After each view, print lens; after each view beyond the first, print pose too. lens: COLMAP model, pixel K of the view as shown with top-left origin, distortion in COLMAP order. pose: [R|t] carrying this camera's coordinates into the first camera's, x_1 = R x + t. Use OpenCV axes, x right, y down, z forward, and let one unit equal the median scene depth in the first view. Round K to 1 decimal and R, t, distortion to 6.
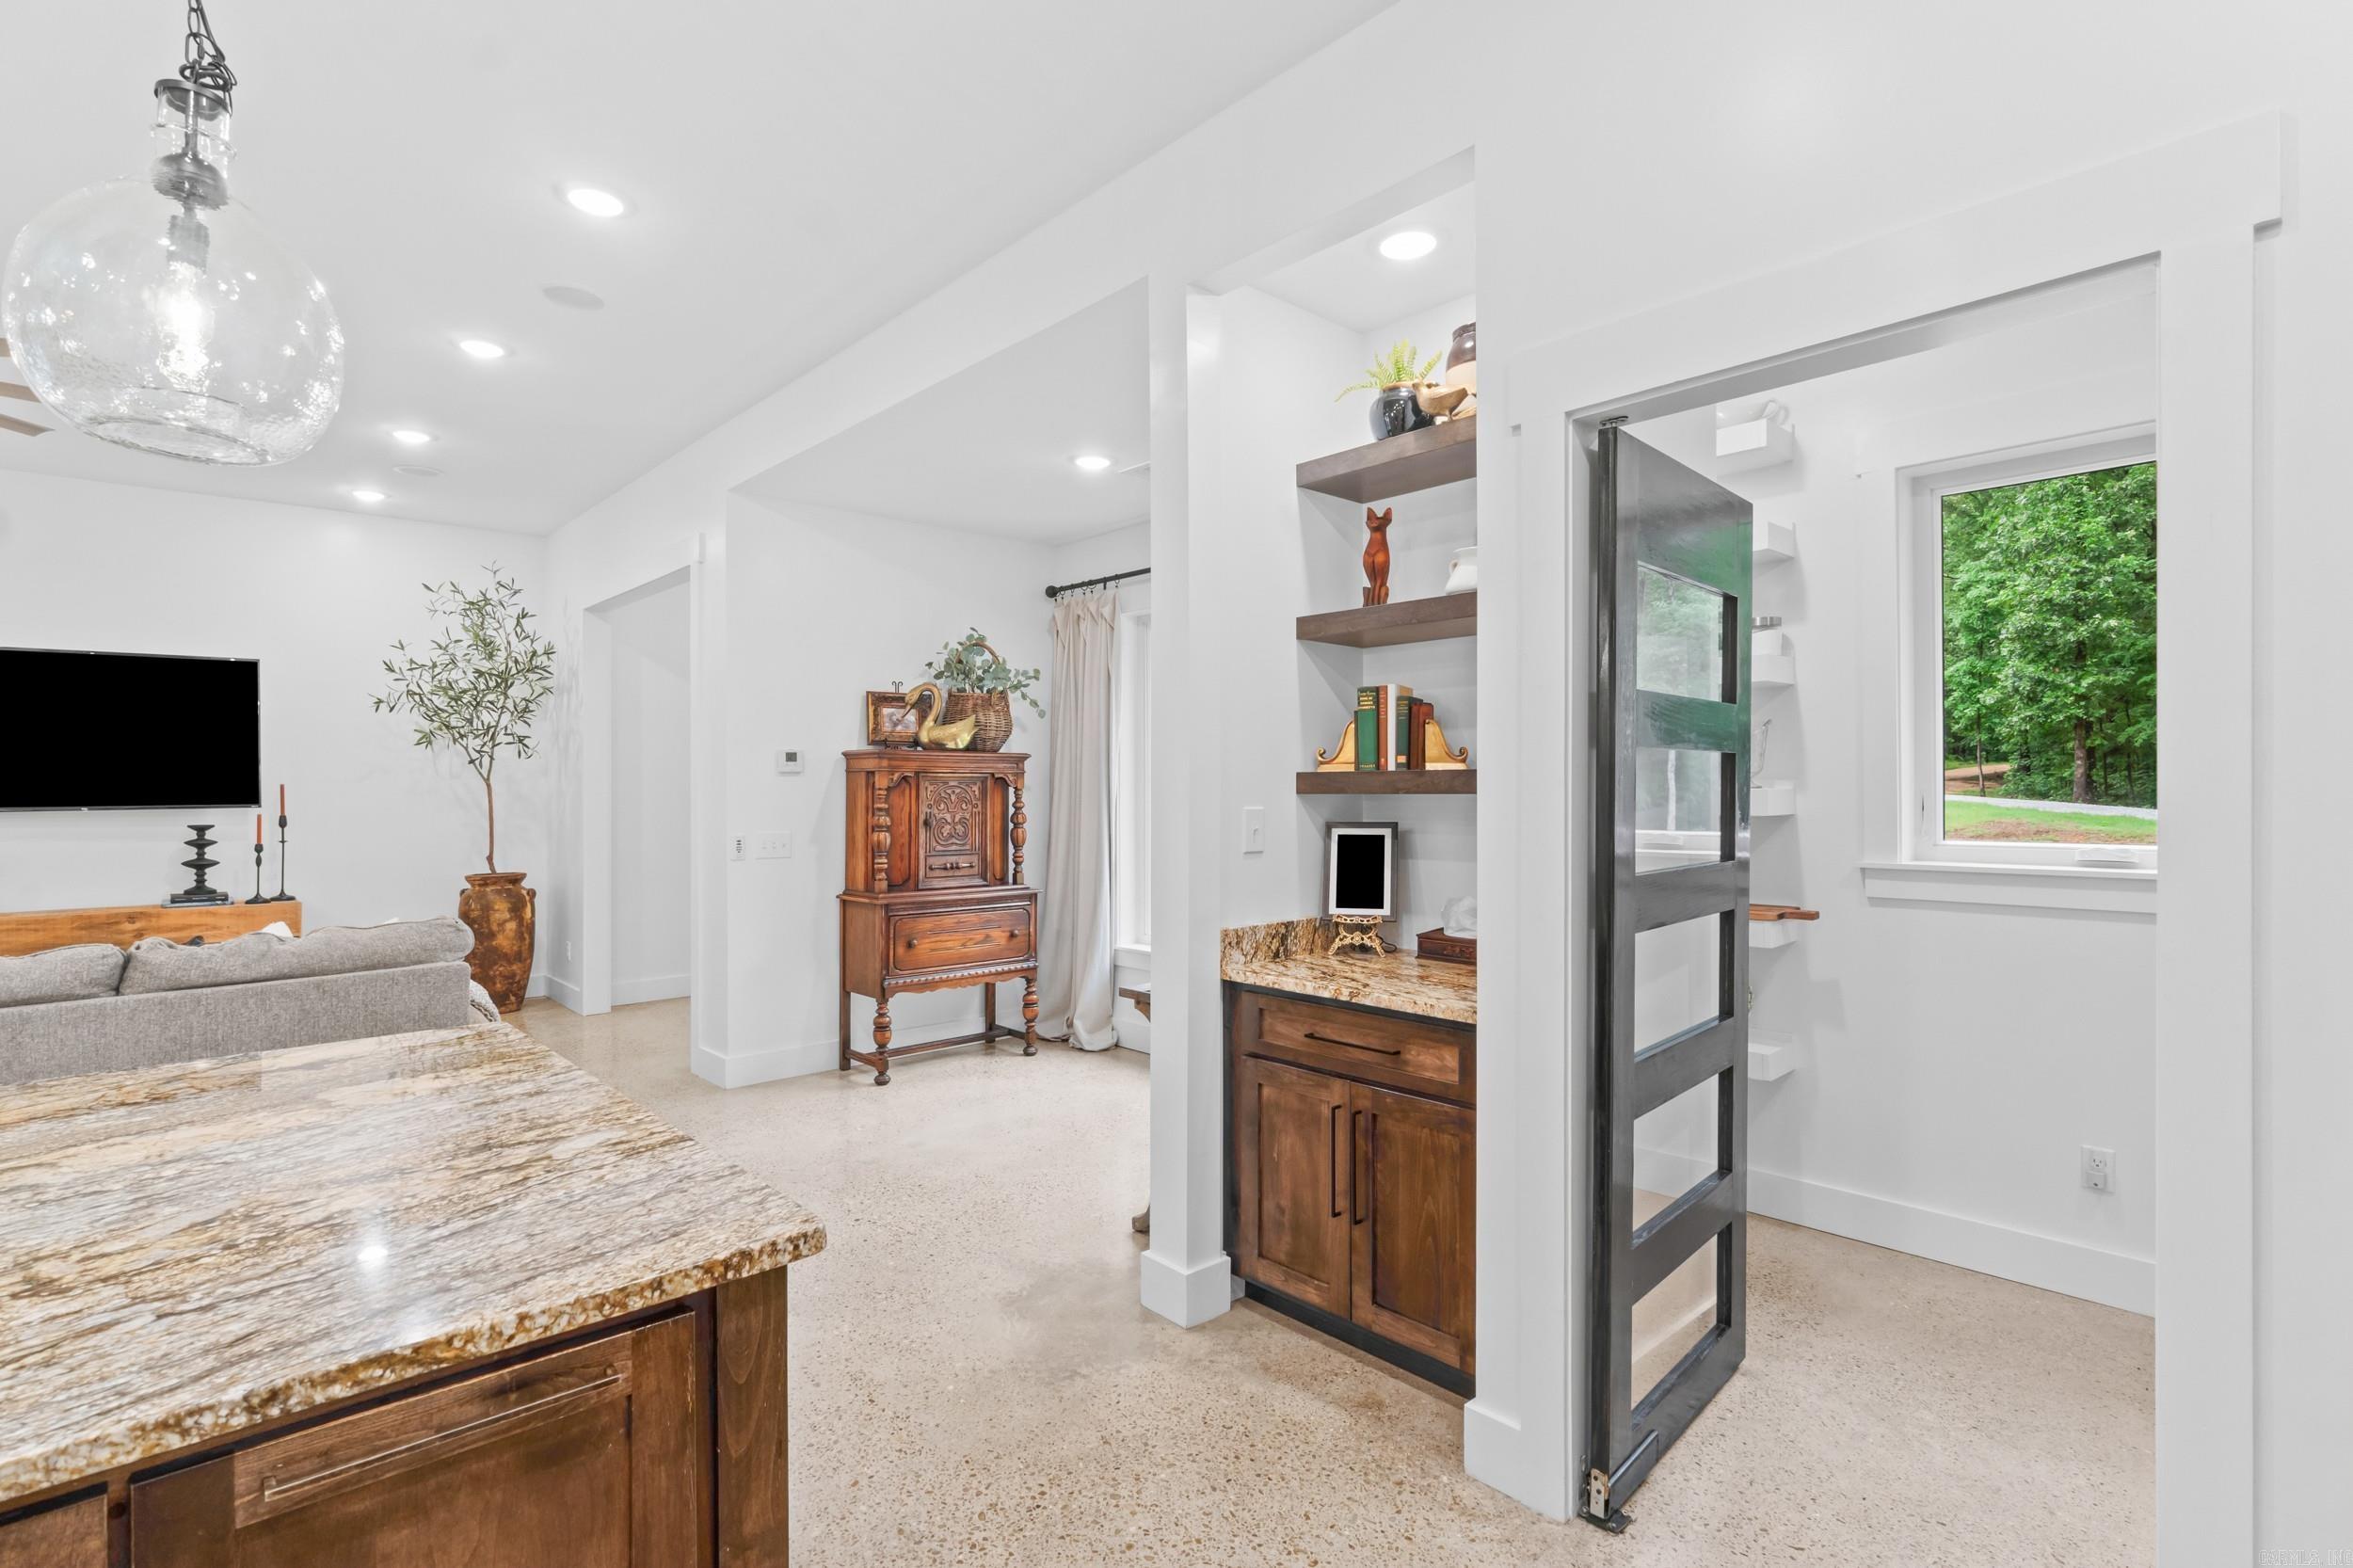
lens RADIAL K [[1131.9, 0, 1155.8], [0, 1131.9, 789.9], [0, 0, 1]] dist [-0.001889, 0.000680]
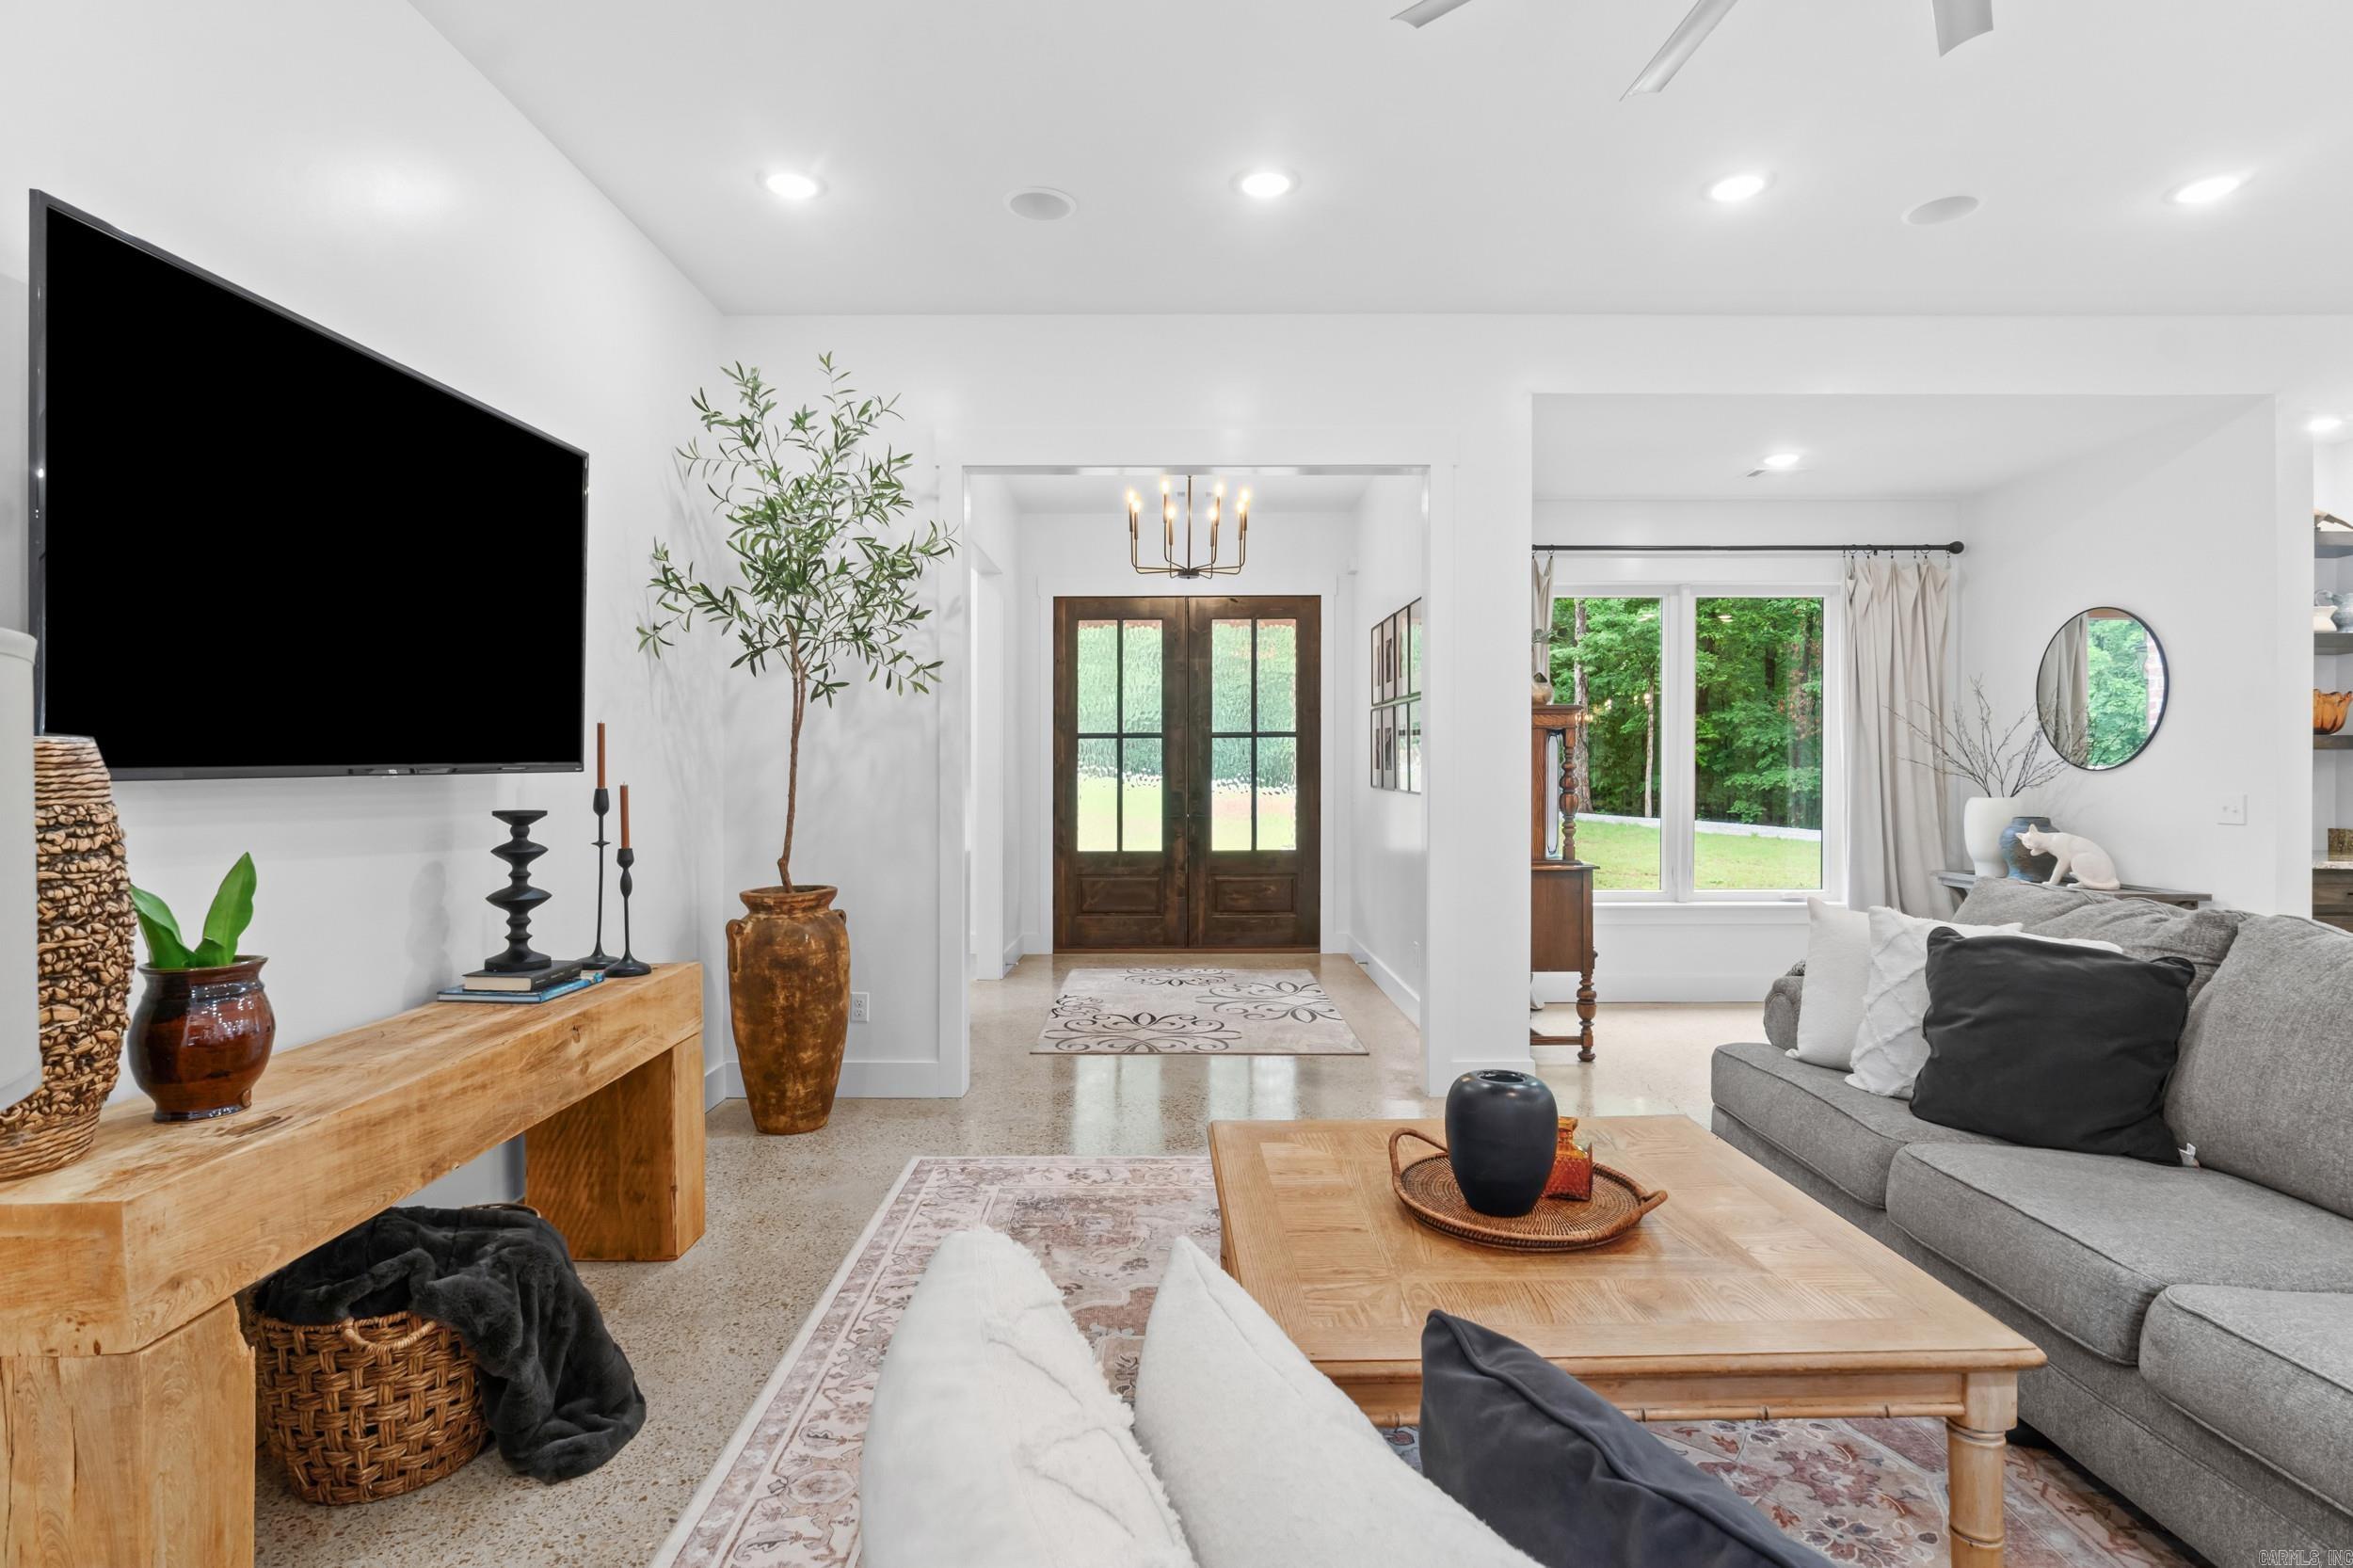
lens RADIAL K [[1189.0, 0, 1190.1], [0, 1189.0, 772.6], [0, 0, 1]] dist [-0.004762, 0.000074]
pose [[0.663284, 0.001343, 0.748367, -1.077582], [-0.002785, 0.999996, 0.000674, 0.016477], [-0.748363, -0.002531, 0.663285, 0.531090]]
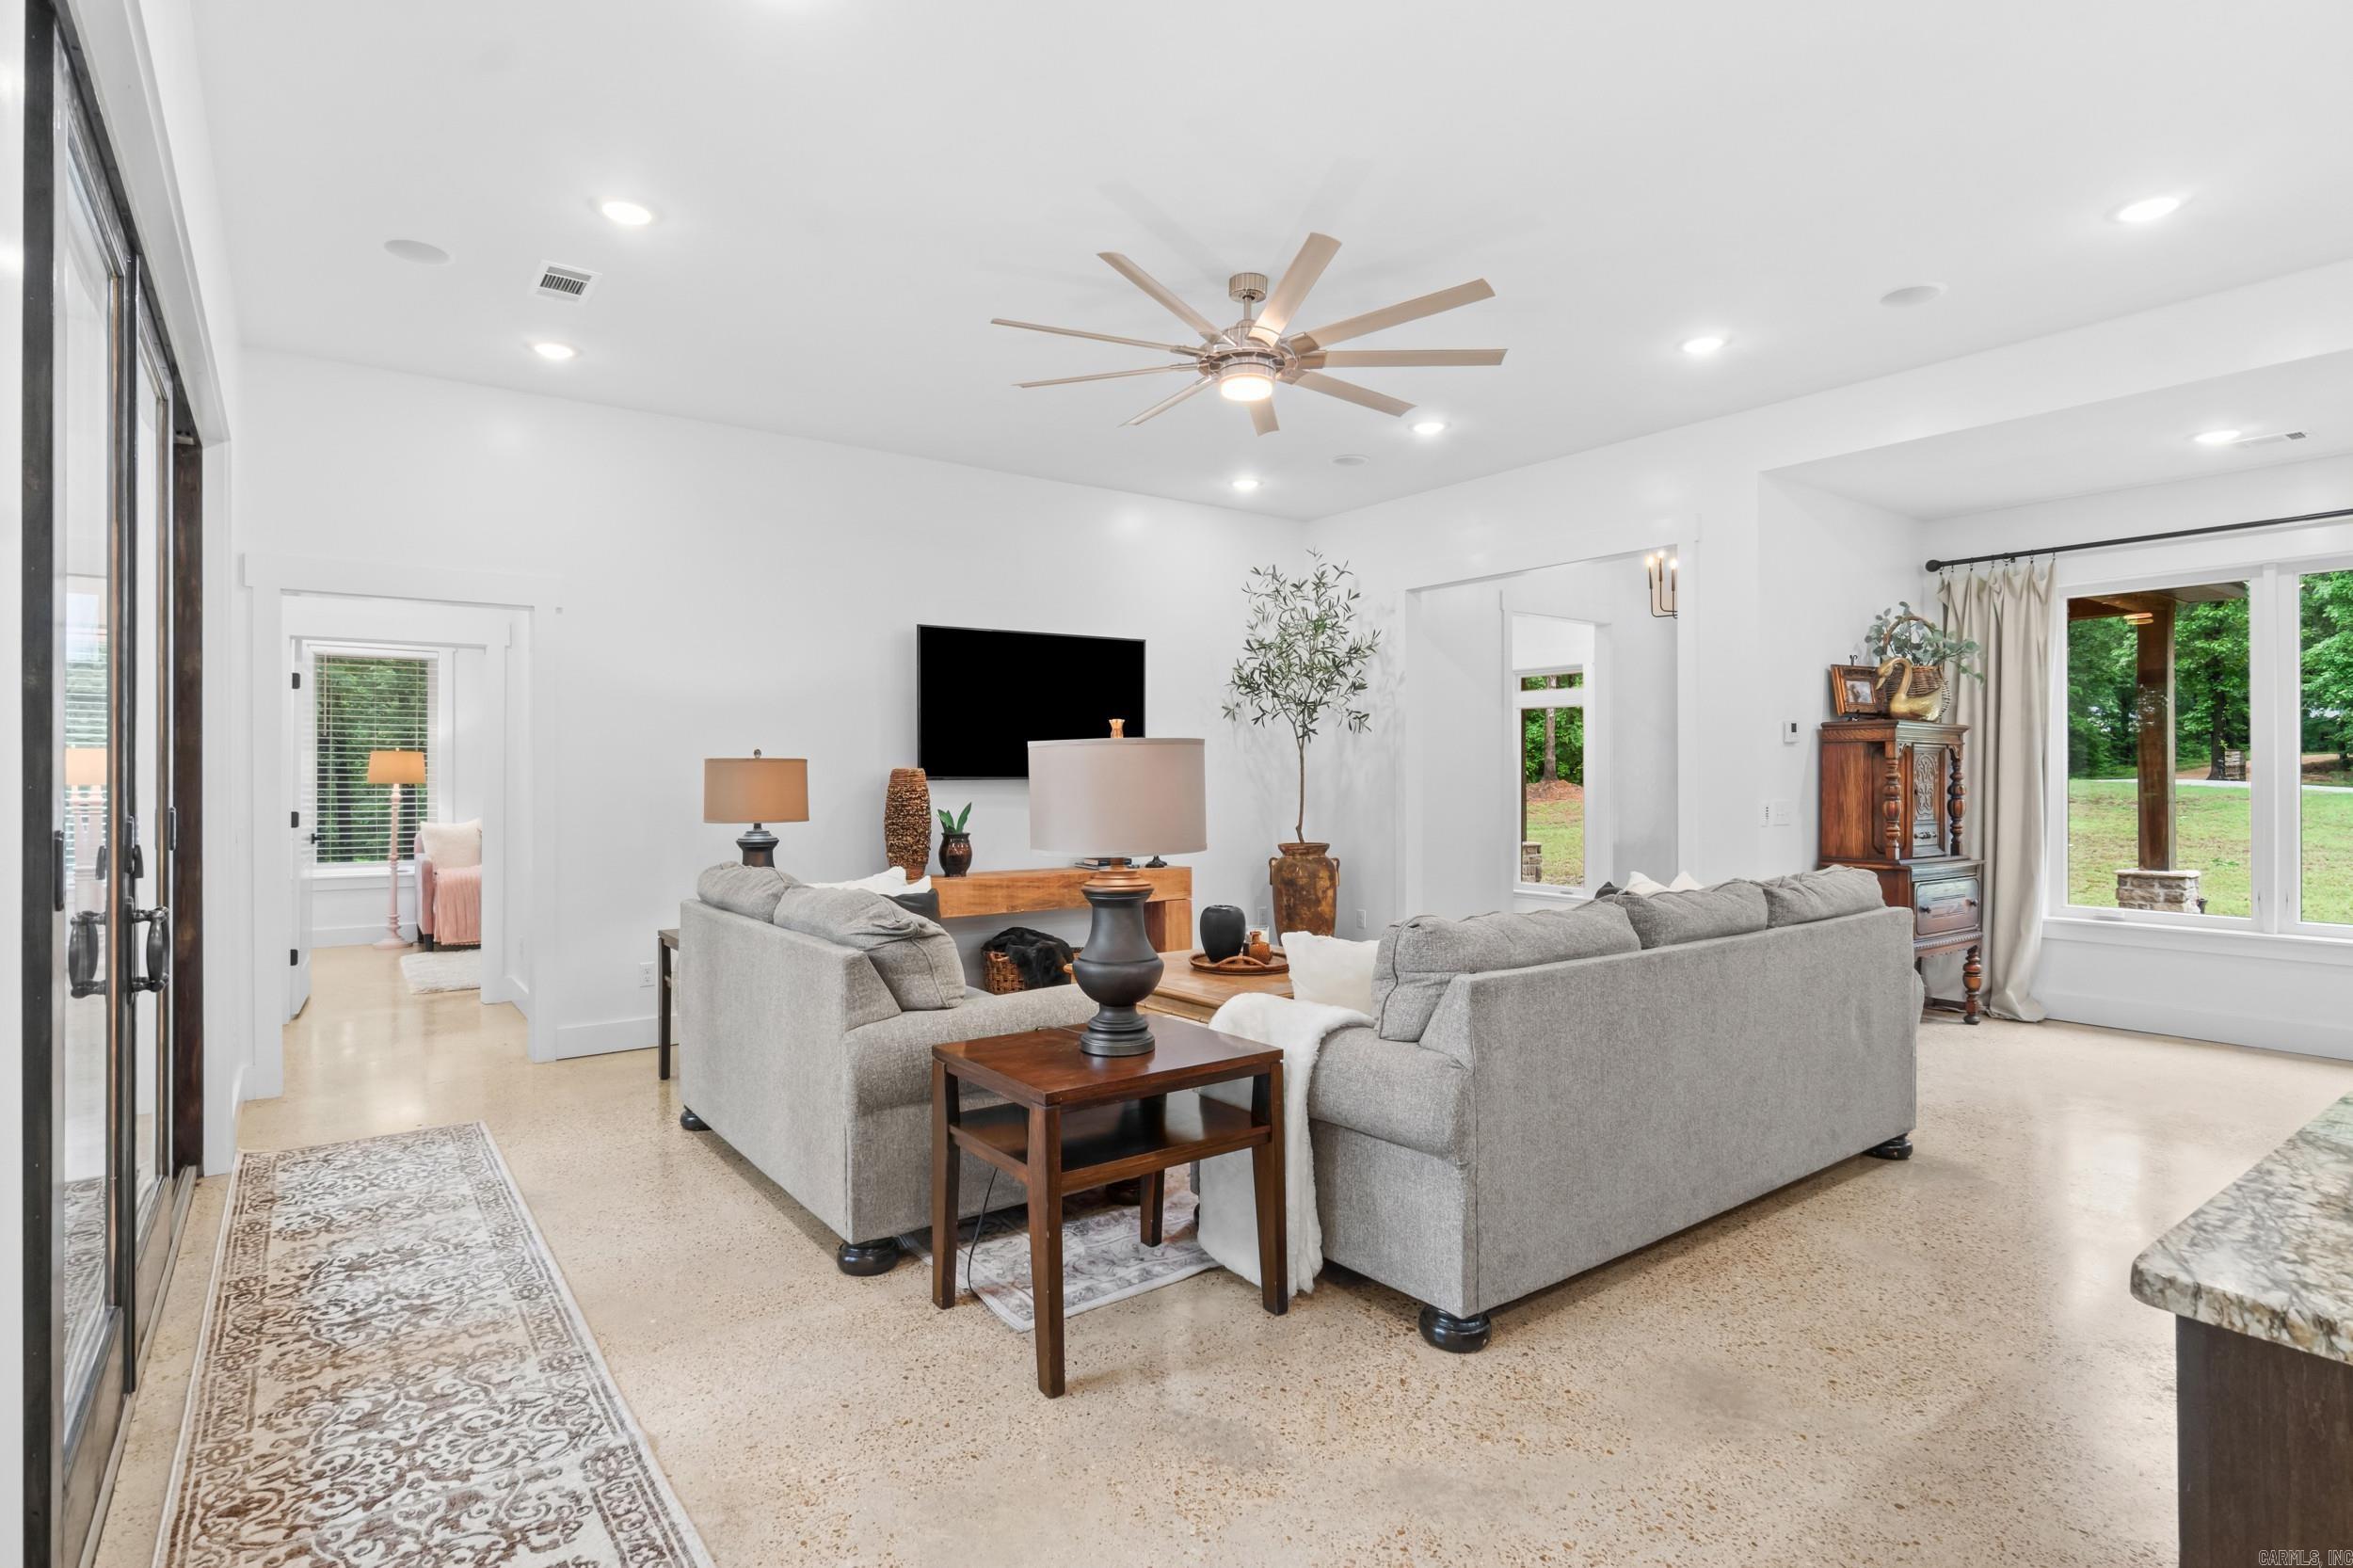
lens RADIAL K [[1189.0, 0, 1169.1], [0, 1189.0, 777.3], [0, 0, 1]] dist [-0.004762, 0.000074]
pose [[0.994985, 0.003570, -0.099959, -0.713853], [-0.003862, 0.999989, -0.002722, 0.019329], [0.099949, 0.003095, 0.994988, -0.126403]]
